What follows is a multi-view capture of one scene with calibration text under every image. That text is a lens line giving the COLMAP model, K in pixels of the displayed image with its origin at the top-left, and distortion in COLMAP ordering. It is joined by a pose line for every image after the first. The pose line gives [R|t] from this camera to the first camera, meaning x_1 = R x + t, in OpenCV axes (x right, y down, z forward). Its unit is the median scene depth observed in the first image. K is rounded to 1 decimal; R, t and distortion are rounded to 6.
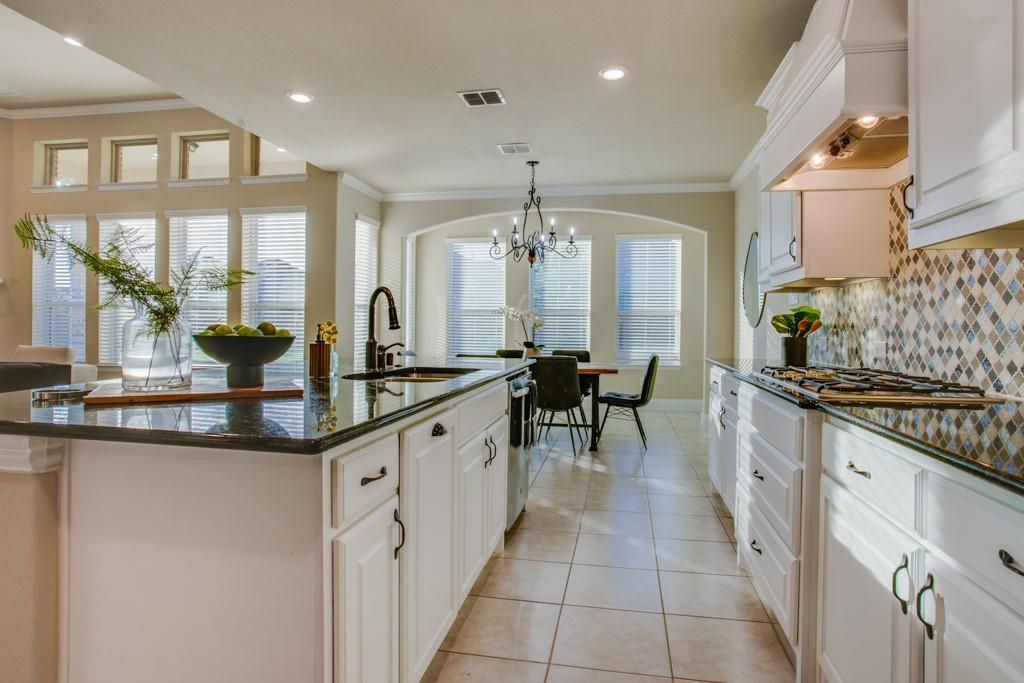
lens RADIAL K [[541.2, 0, 535.1], [0, 541.2, 342.8], [0, 0, 1]] dist [-0.053194, 0.027600]
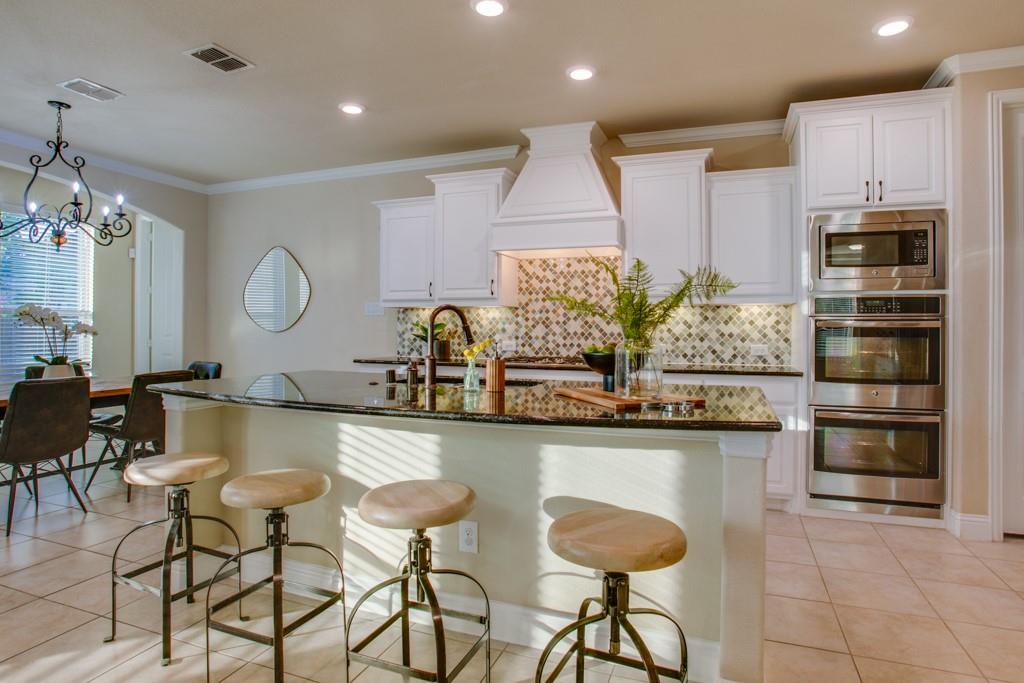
lens RADIAL K [[541.2, 0, 551.8], [0, 541.2, 314.9], [0, 0, 1]] dist [-0.053194, 0.027600]
pose [[0.156398, 0.006023, 0.987676, -0.986213], [0.032021, 0.999425, -0.011165, -0.058844], [-0.987175, 0.033373, 0.156115, 0.483781]]
